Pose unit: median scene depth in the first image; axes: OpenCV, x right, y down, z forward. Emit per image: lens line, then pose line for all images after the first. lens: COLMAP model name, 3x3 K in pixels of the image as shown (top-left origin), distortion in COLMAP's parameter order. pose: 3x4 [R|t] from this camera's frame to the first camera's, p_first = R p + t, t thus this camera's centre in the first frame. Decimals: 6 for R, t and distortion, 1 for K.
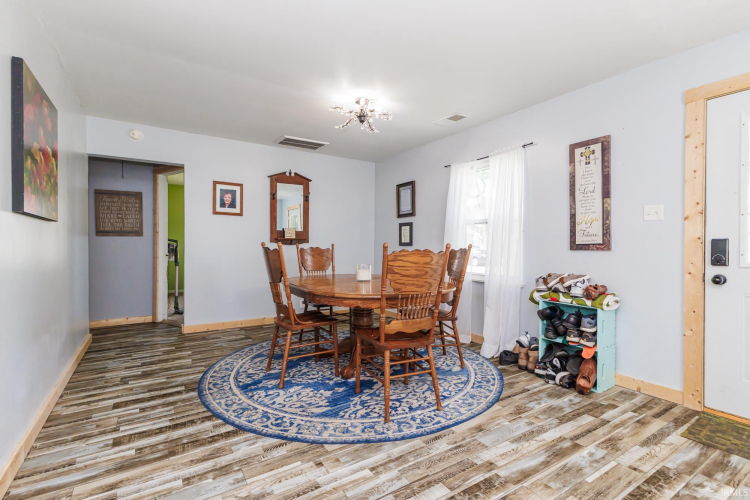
lens RADIAL K [[339.7, 0, 383.0], [0, 339.7, 247.2], [0, 0, 1]] dist [0.003902, -0.001163]
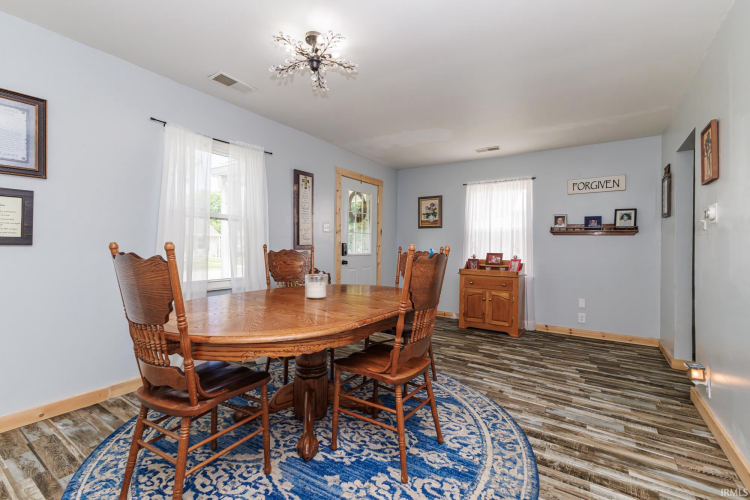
lens RADIAL K [[339.7, 0, 382.9], [0, 339.7, 248.2], [0, 0, 1]] dist [0.003902, -0.001163]
pose [[-0.398175, -0.015696, 0.917175, -1.094954], [-0.010261, 0.999867, 0.012657, -0.022621], [-0.917252, -0.004371, -0.398284, 1.671130]]
